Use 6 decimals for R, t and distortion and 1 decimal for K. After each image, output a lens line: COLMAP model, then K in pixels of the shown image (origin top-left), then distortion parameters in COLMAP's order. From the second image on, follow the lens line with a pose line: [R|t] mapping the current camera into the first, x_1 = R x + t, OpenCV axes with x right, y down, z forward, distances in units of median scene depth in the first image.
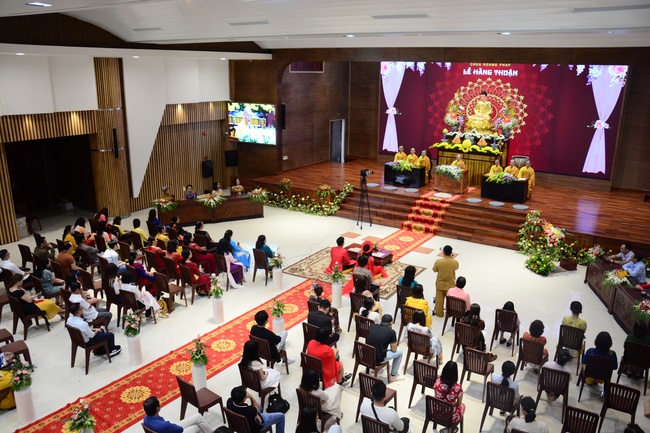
lens RADIAL K [[531.7, 0, 330.5], [0, 531.7, 219.9], [0, 0, 1]] dist [-0.149344, 0.148590]
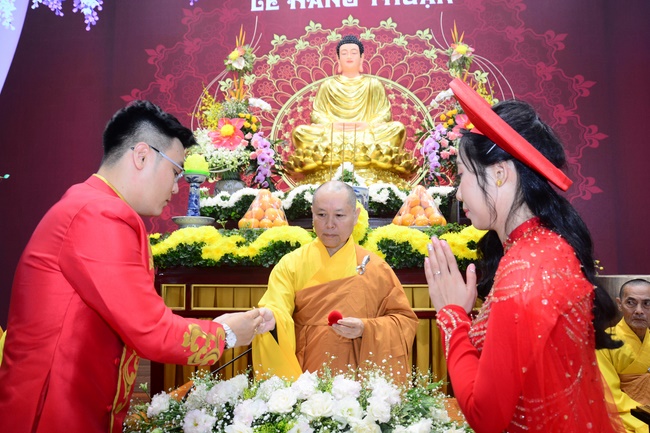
lens RADIAL K [[531.7, 0, 330.5], [0, 531.7, 219.9], [0, 0, 1]] dist [-0.149344, 0.148590]
pose [[0.875242, 0.034533, 0.482450, 0.172250], [0.143369, 0.934101, -0.326957, -0.089235], [-0.461948, 0.355335, 0.812614, 0.836995]]
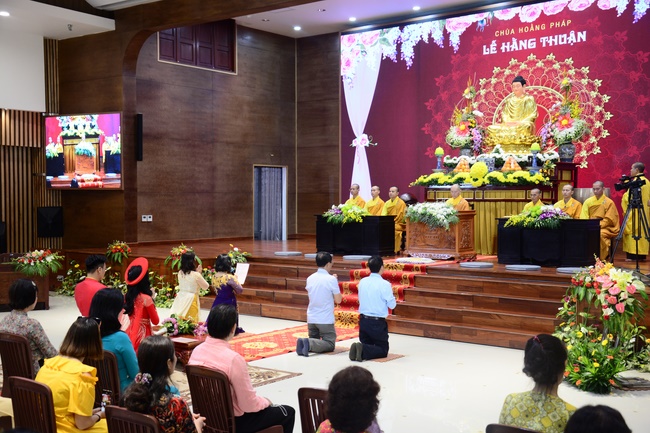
lens RADIAL K [[813.9, 0, 325.8], [0, 813.9, 228.6], [0, 0, 1]] dist [0.013229, 0.478605]
pose [[0.996182, -0.008821, -0.086850, 0.174483], [-0.011870, 0.971953, -0.234875, 0.087949], [0.086486, 0.235009, 0.968138, 0.244778]]
